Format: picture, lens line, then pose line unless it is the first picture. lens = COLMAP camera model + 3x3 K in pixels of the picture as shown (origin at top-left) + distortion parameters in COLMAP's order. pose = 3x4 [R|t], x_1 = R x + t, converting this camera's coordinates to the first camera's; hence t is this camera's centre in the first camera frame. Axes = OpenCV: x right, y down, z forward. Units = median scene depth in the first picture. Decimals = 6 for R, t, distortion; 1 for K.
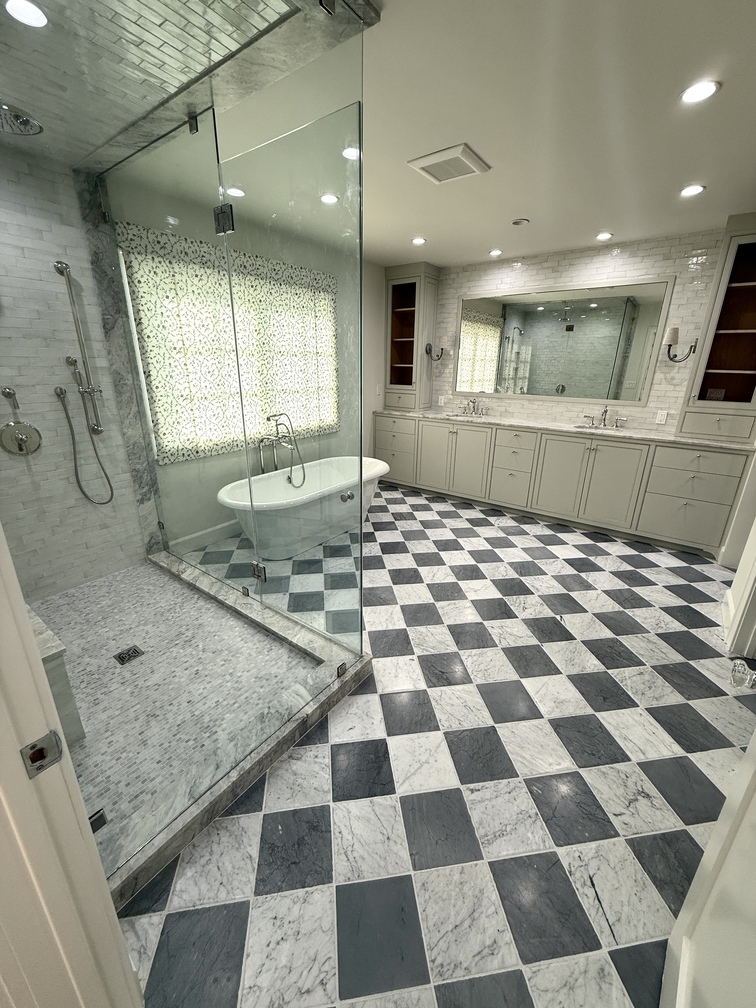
lens RADIAL K [[403.7, 0, 376.3], [0, 403.7, 503.2], [0, 0, 1]] dist [-0.002426, 0.000059]
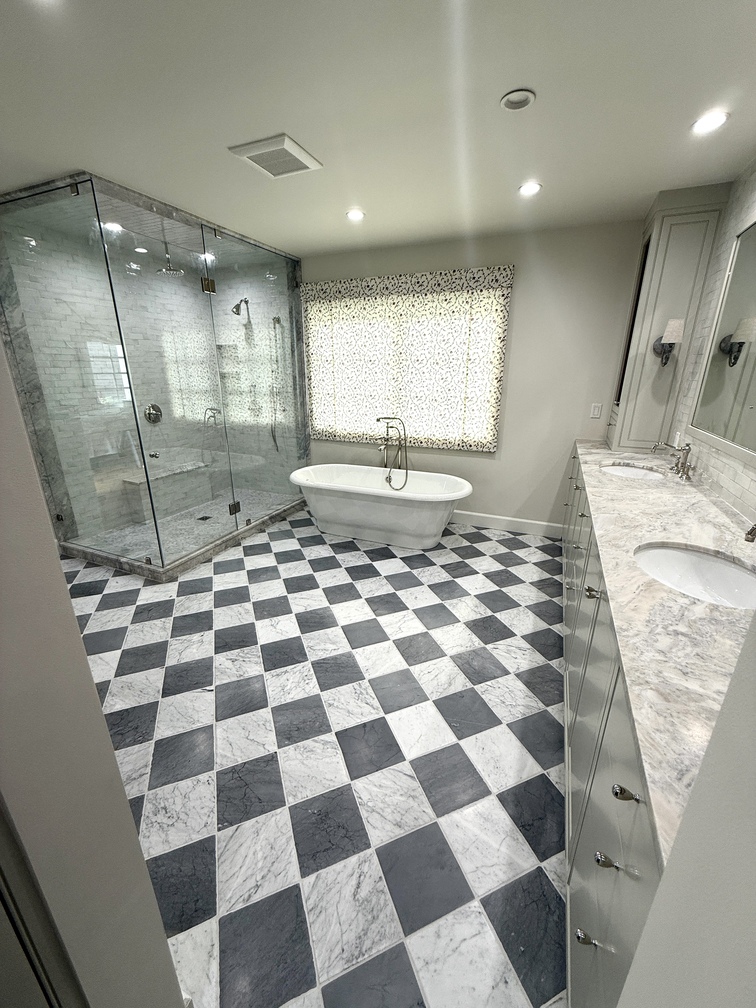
lens RADIAL K [[403.7, 0, 379.2], [0, 403.7, 500.7], [0, 0, 1]] dist [-0.002426, 0.000059]
pose [[0.228249, 0.300867, -0.925949, 0.826704], [-0.316579, 0.922307, 0.221646, -0.246091], [0.920695, 0.242546, 0.305764, 0.694274]]
